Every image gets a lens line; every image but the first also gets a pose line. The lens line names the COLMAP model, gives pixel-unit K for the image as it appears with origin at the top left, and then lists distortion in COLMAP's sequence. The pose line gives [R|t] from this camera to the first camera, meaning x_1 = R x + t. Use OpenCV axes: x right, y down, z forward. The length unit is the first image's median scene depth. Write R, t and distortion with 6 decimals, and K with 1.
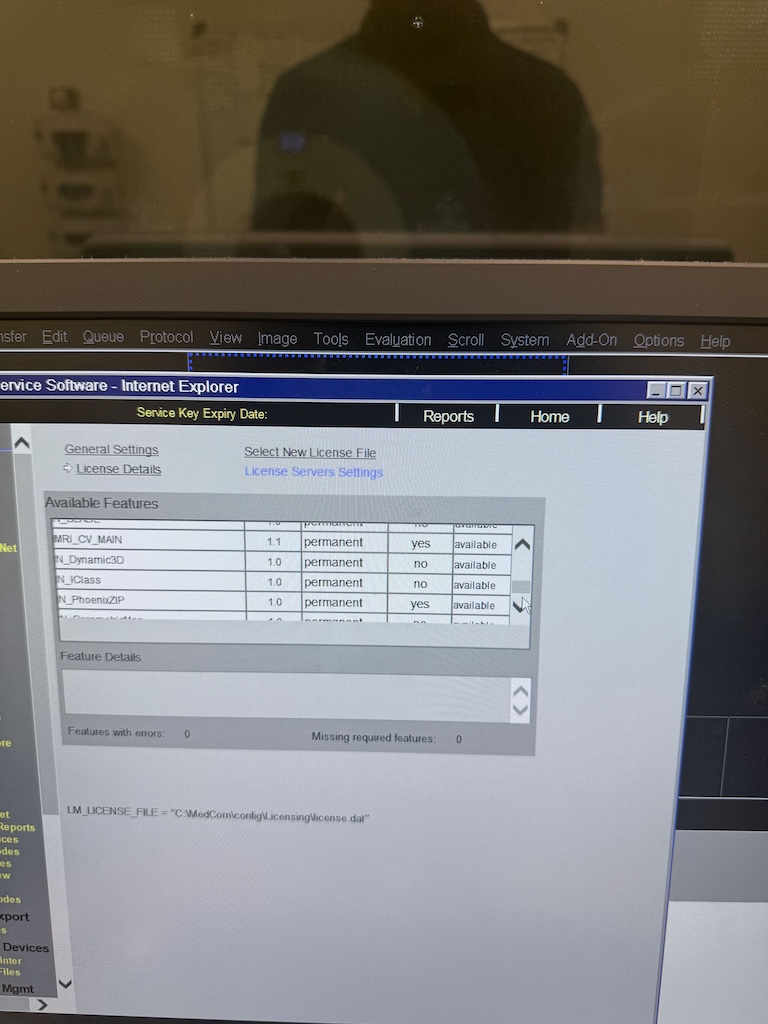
lens RADIAL K [[775.8, 0, 383.0], [0, 775.8, 511.9], [0, 0, 1]] dist [0.012486, -0.008527]
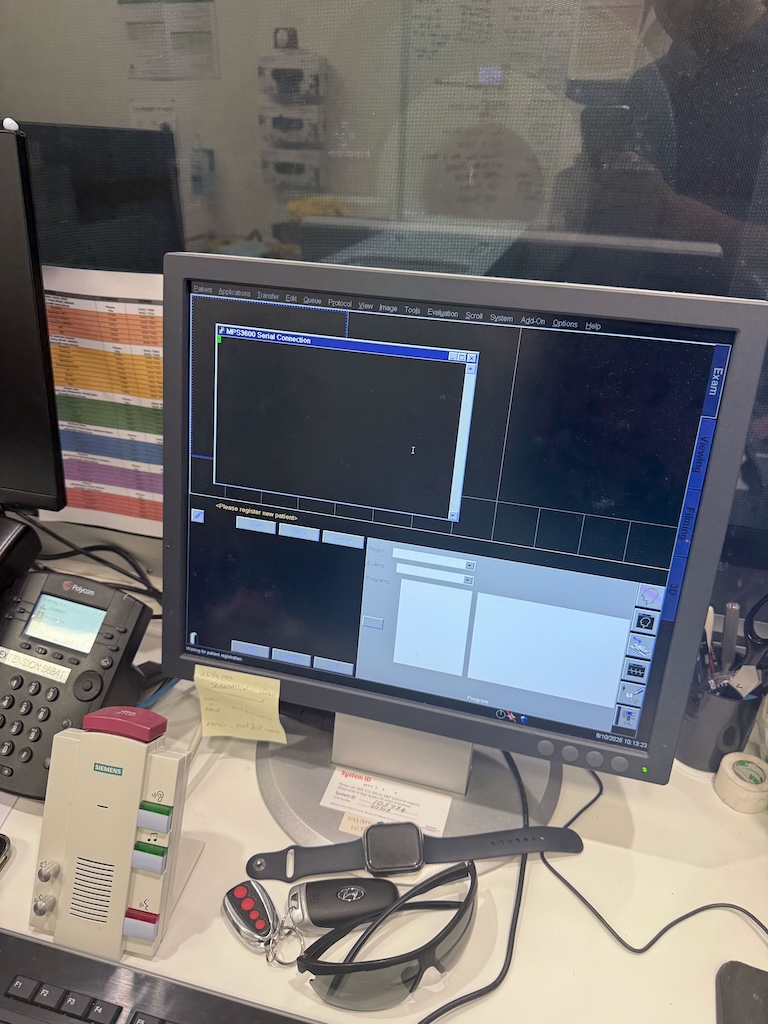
lens RADIAL K [[775.8, 0, 388.3], [0, 775.8, 514.3], [0, 0, 1]] dist [0.012486, -0.008527]
pose [[0.973267, 0.130425, -0.189055, 0.352048], [-0.111509, 0.987932, 0.107497, 0.115196], [0.200793, -0.083542, 0.976065, -1.180641]]
